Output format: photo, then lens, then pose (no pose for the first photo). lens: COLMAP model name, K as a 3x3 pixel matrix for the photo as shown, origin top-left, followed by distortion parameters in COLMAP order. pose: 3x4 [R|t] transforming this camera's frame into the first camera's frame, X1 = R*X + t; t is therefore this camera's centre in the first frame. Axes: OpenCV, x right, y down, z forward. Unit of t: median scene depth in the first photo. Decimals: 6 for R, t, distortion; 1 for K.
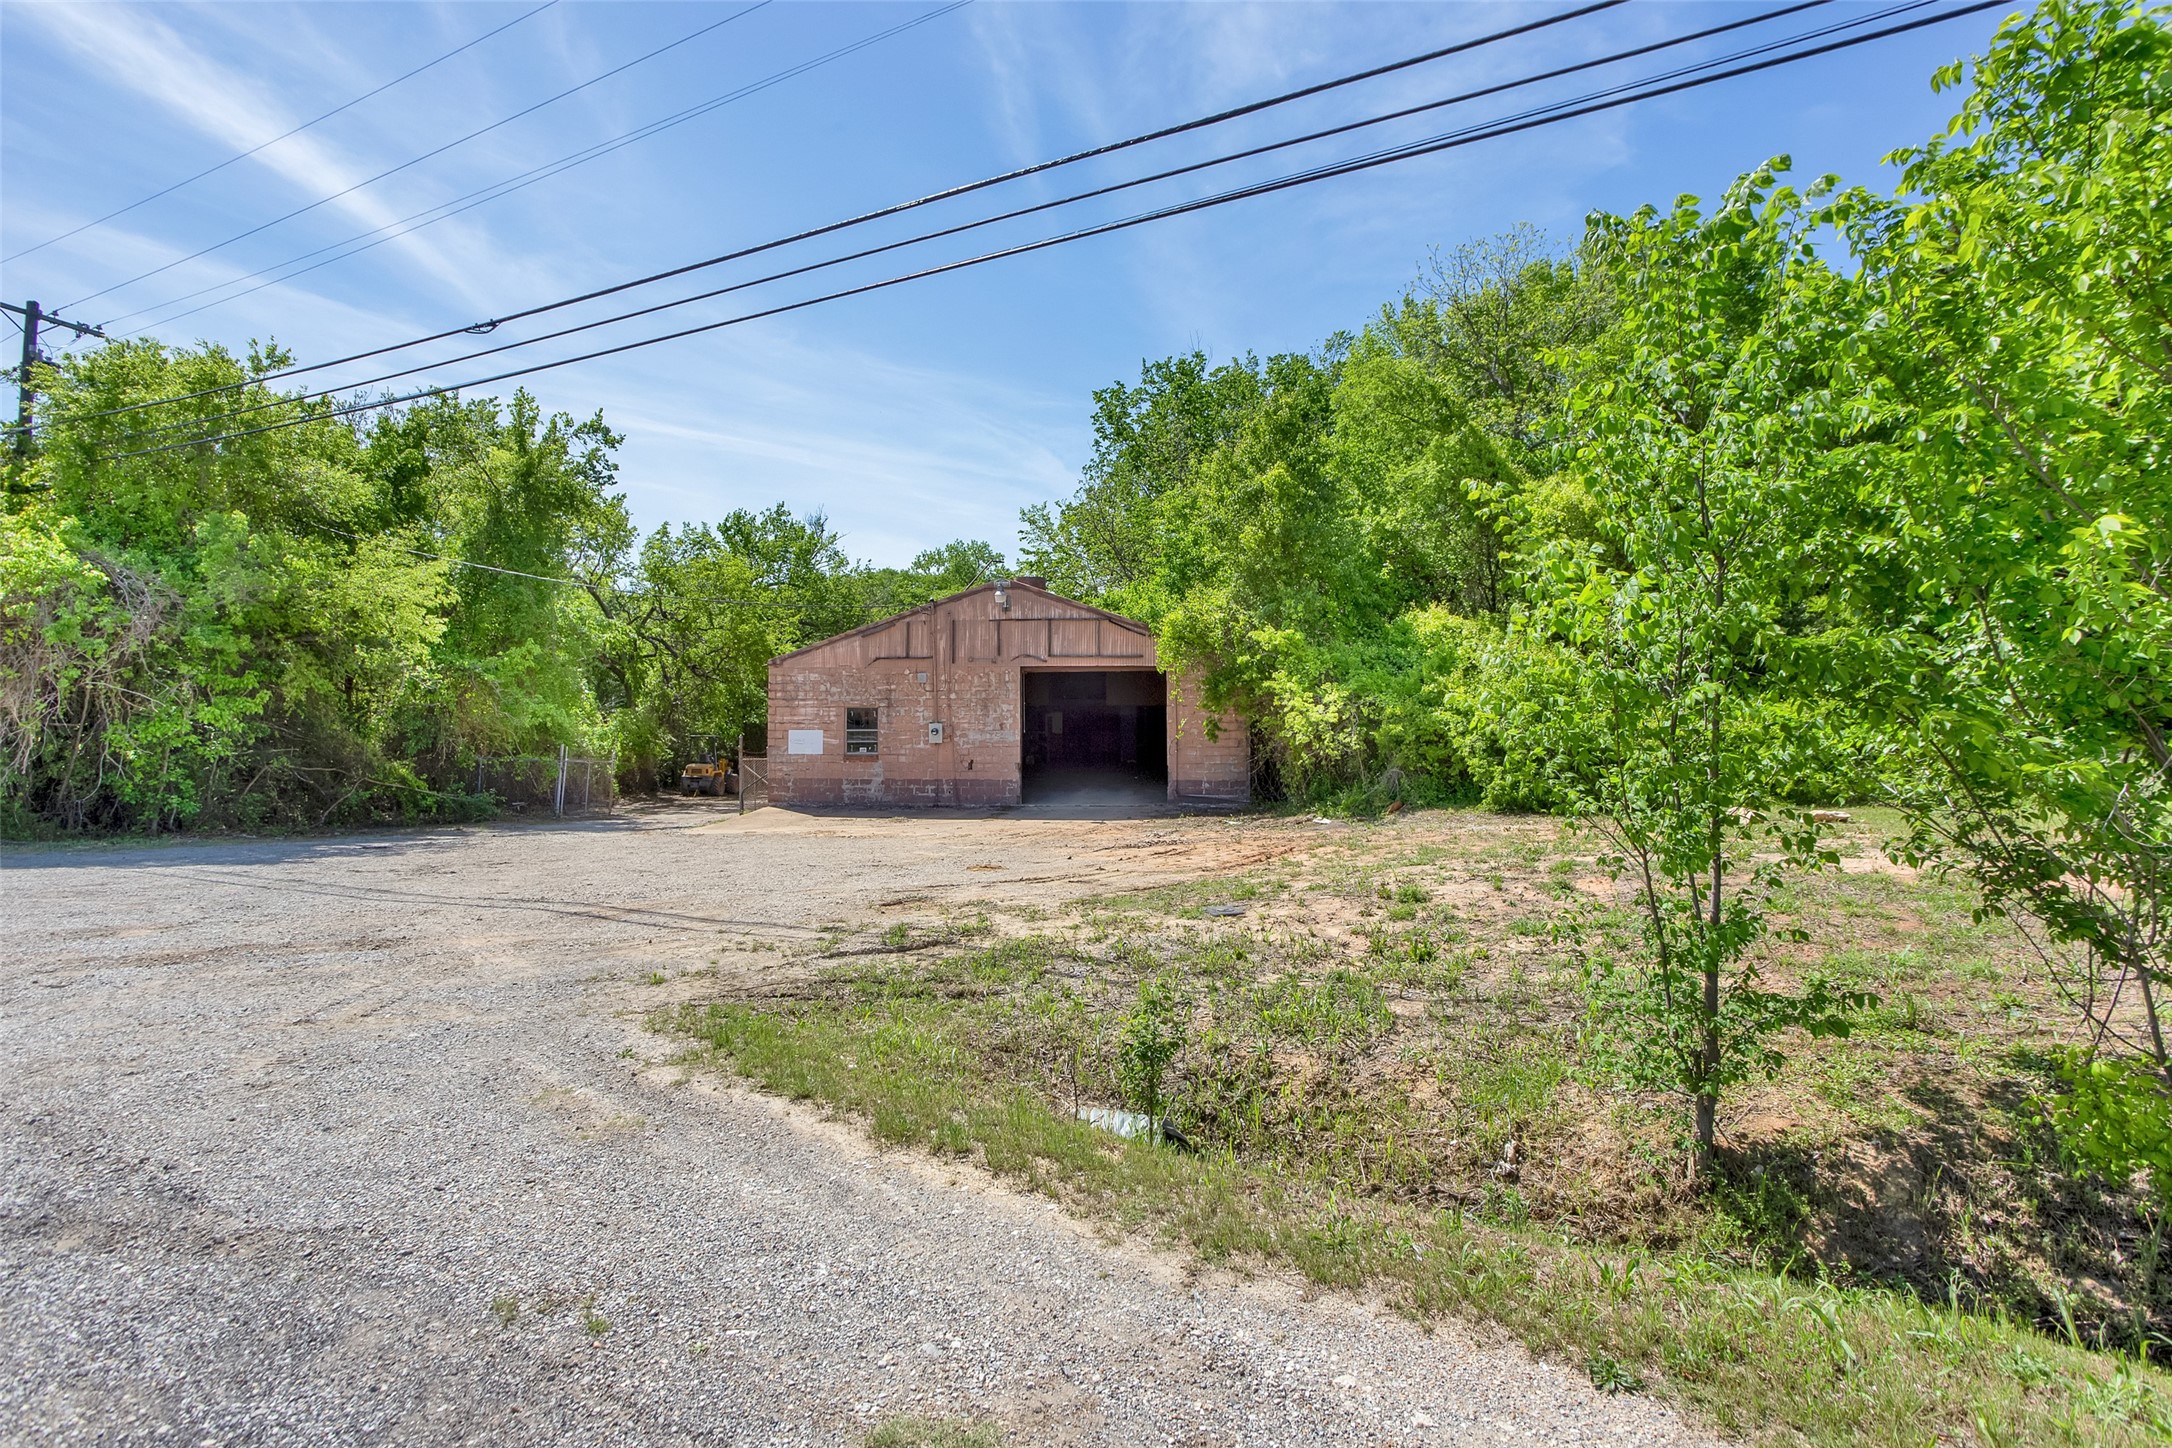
lens RADIAL K [[1071.4, 0, 1087.0], [0, 1071.4, 720.0], [0, 0, 1]] dist [-0.023391, 0.007524]
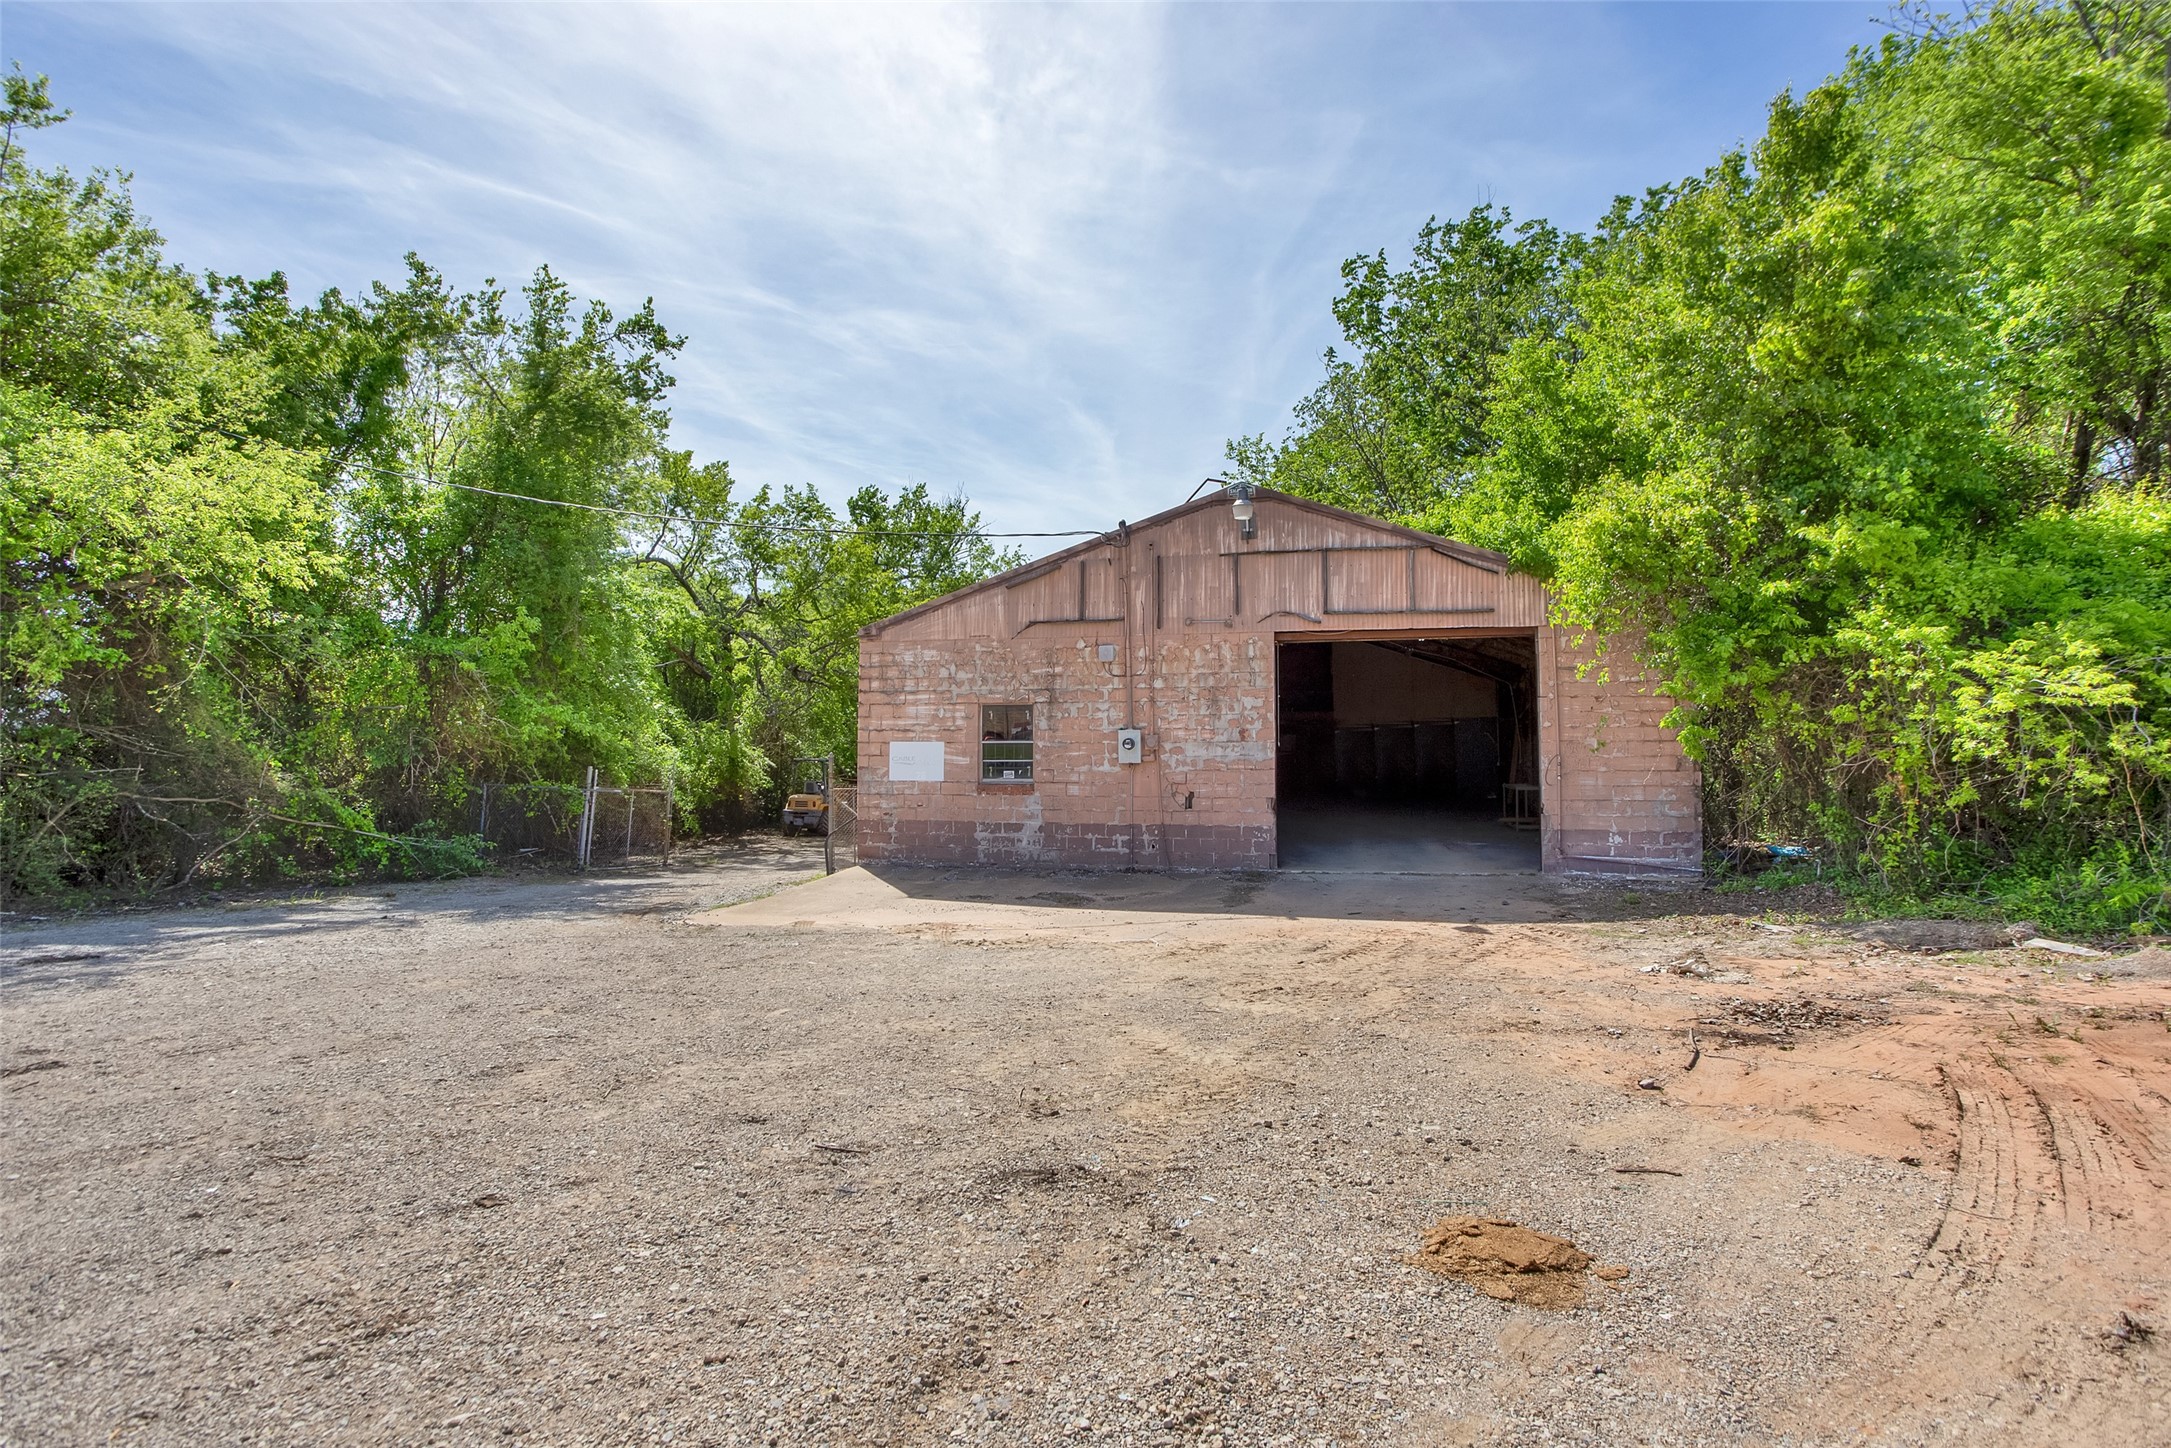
lens RADIAL K [[1070.9, 0, 1091.7], [0, 1070.9, 722.7], [0, 0, 1]] dist [-0.023391, 0.007524]
pose [[0.991266, -0.003054, -0.131840, -0.082988], [-0.000381, 0.999661, -0.026018, 0.014396], [0.131875, 0.025841, 0.990929, 0.405955]]
